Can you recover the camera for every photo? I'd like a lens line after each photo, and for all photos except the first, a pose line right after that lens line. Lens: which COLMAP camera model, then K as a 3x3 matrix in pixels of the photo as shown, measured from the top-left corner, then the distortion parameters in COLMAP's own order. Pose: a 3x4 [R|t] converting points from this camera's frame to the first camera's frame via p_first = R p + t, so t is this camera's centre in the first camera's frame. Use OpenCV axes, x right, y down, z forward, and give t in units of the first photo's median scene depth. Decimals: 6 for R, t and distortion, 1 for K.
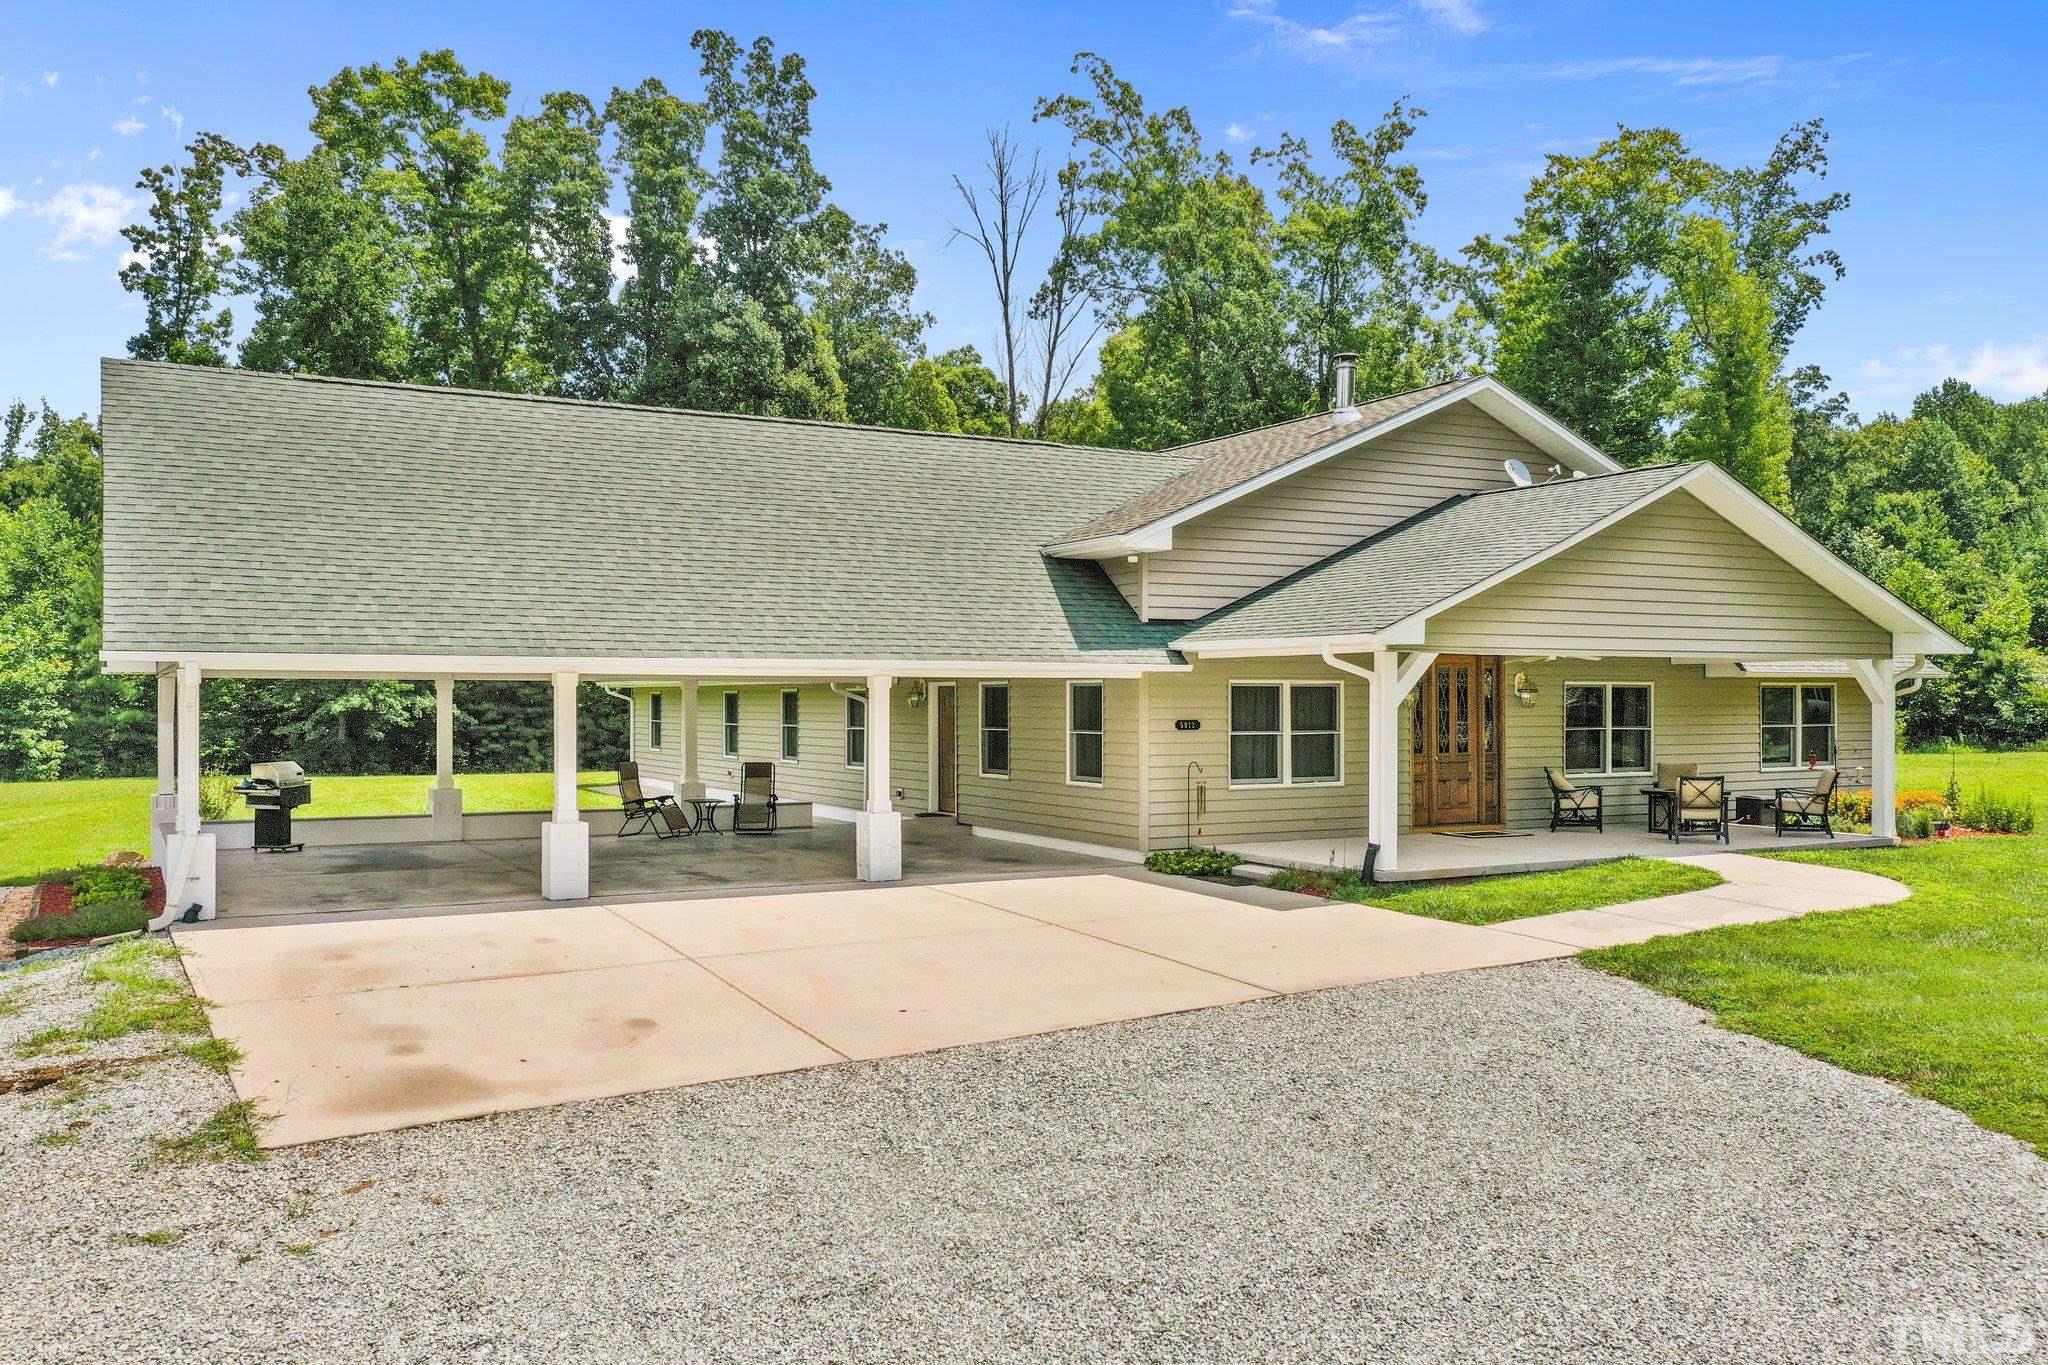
lens RADIAL K [[1623.1, 0, 1030.1], [0, 1623.1, 692.0], [0, 0, 1]] dist [0.024154, -0.008237]
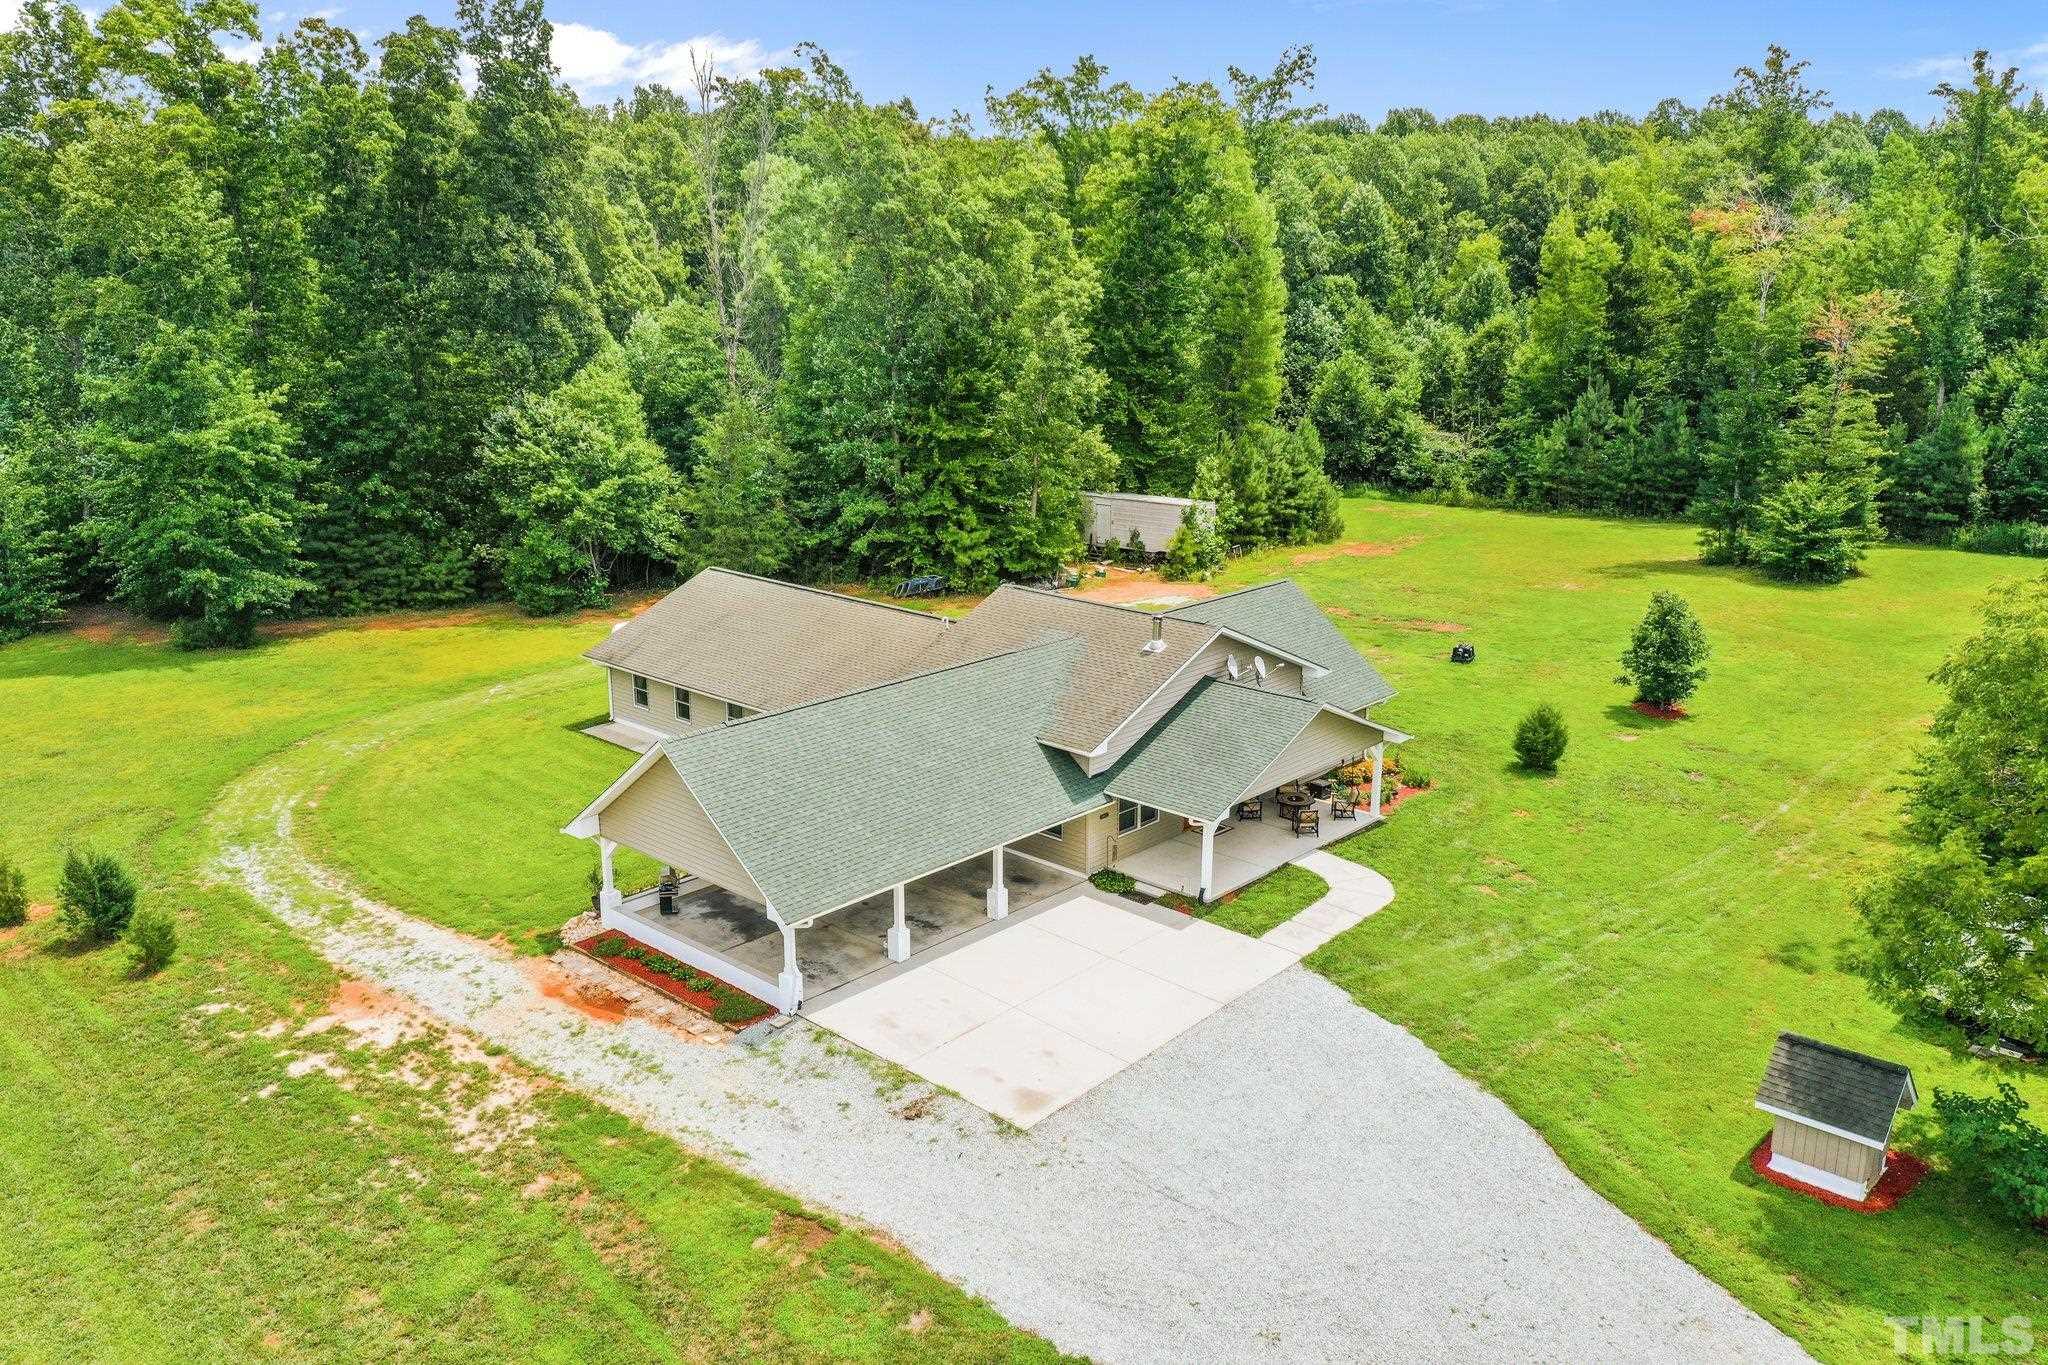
lens RADIAL K [[1621.6, 0, 1019.4], [0, 1621.6, 672.5], [0, 0, 1]] dist [0.019328, 0.000796]
pose [[0.948422, -0.082799, 0.306006, -0.237638], [-0.001206, 0.964338, 0.264670, -0.262034], [-0.317008, -0.251388, 0.914500, -0.330559]]
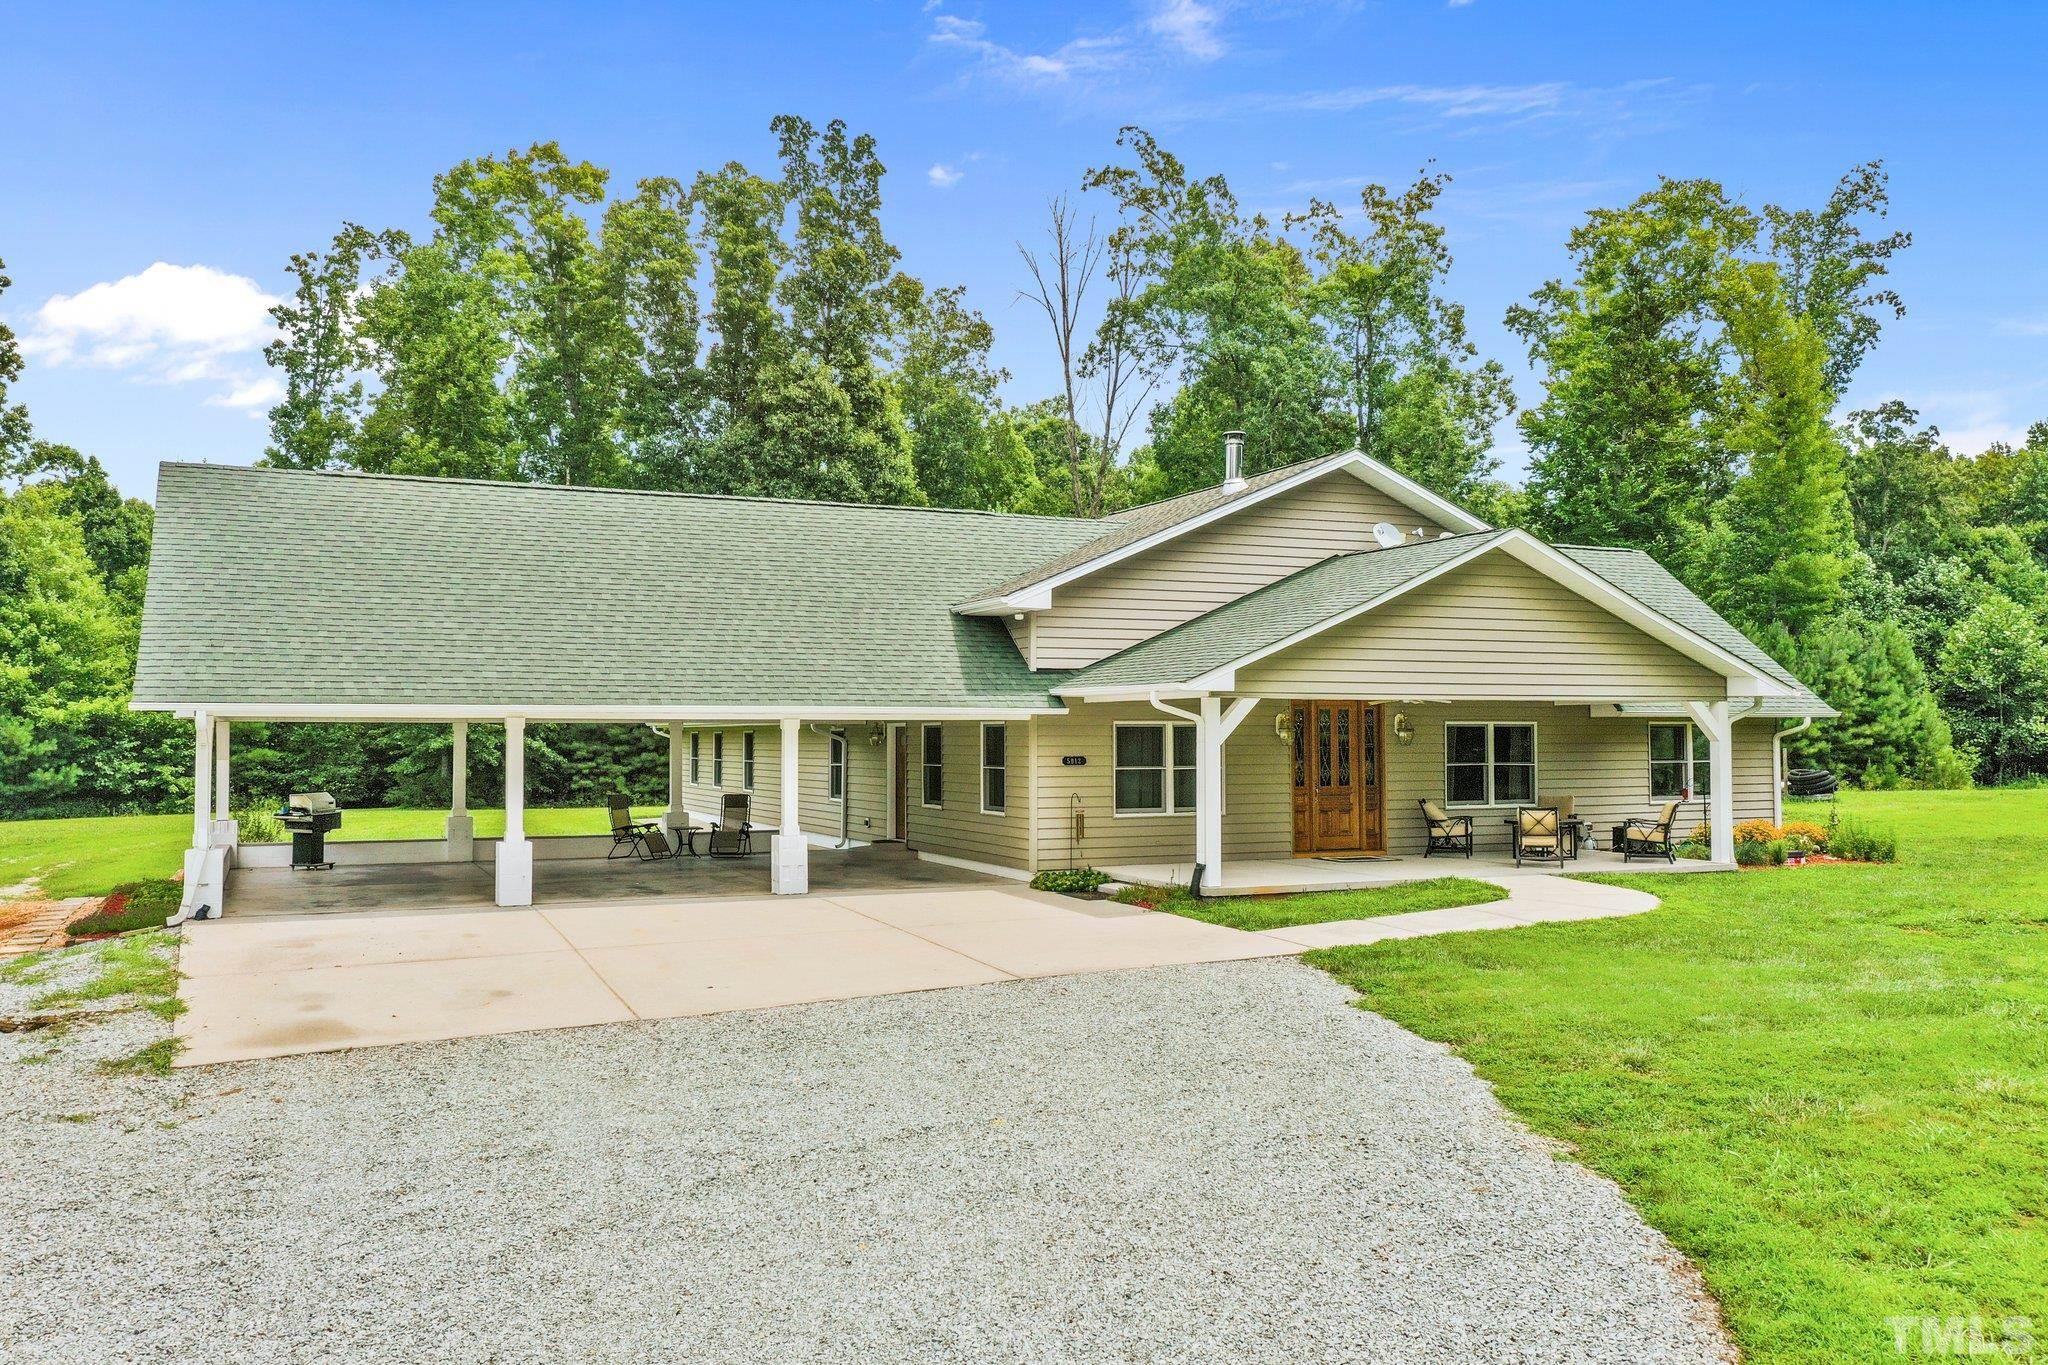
lens RADIAL K [[1621.6, 0, 1019.4], [0, 1621.6, 672.5], [0, 0, 1]] dist [0.019328, 0.000796]
pose [[0.996285, -0.005227, -0.085964, 0.050935], [0.002174, 0.999365, -0.035576, -0.000396], [0.086096, 0.035257, 0.995663, -0.045169]]
